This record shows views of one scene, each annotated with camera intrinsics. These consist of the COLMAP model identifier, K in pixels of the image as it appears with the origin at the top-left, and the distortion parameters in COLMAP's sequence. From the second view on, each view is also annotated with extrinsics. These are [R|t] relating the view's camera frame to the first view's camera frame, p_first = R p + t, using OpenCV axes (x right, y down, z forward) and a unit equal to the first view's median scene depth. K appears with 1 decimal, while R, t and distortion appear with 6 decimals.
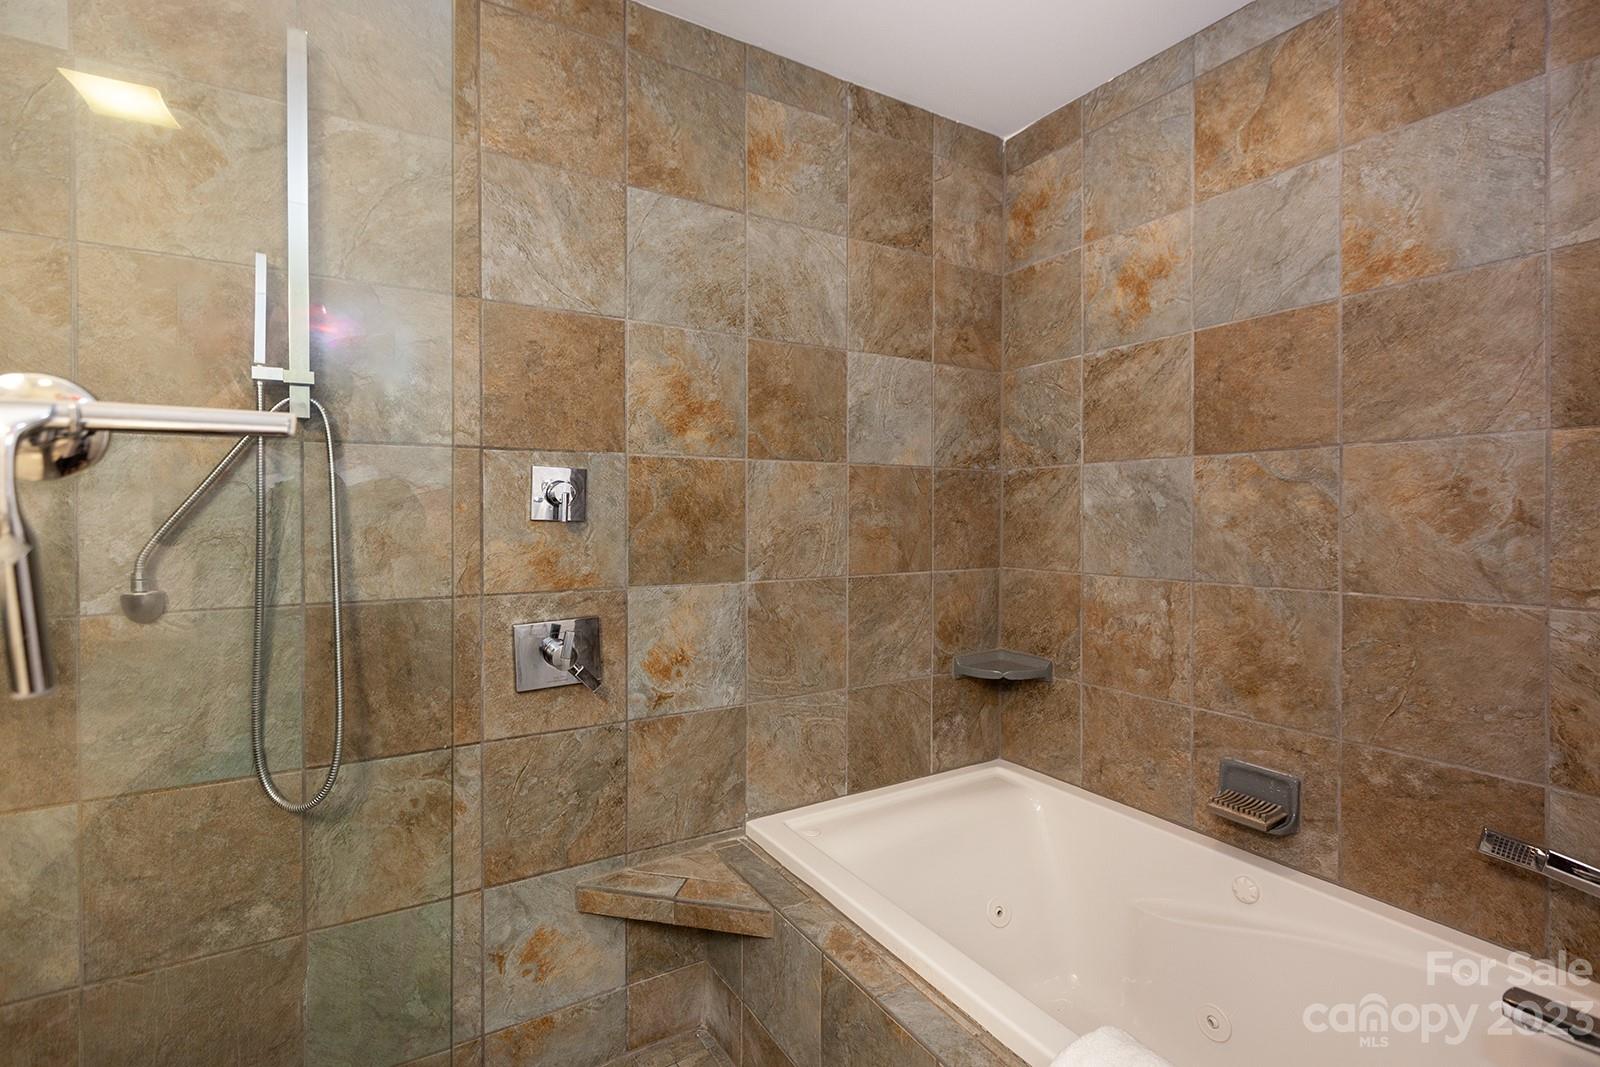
lens RADIAL K [[734.9, 0, 792.0], [0, 734.9, 514.1], [0, 0, 1]] dist [0.002766, -0.001348]
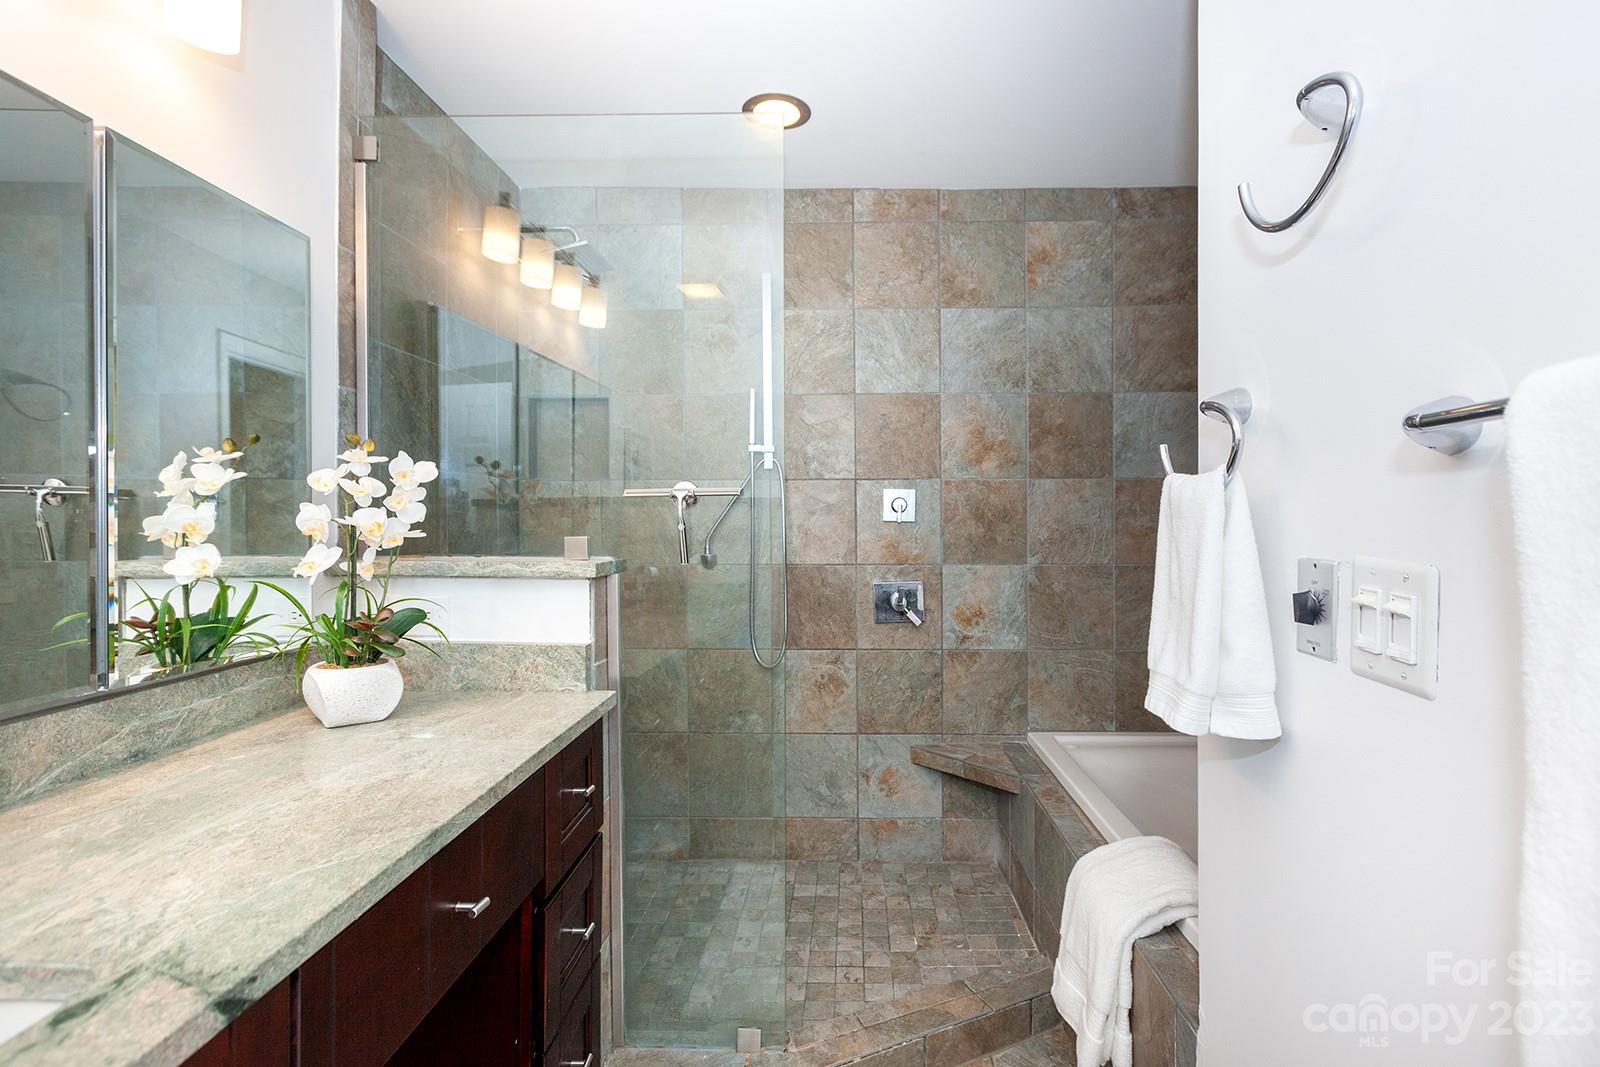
lens RADIAL K [[734.9, 0, 803.8], [0, 734.9, 526.6], [0, 0, 1]] dist [0.002766, -0.001348]
pose [[0.827132, 0.005463, -0.561980, 0.415226], [0.002280, 0.999912, 0.013077, -0.001831], [0.562002, -0.012097, 0.827047, -0.464133]]
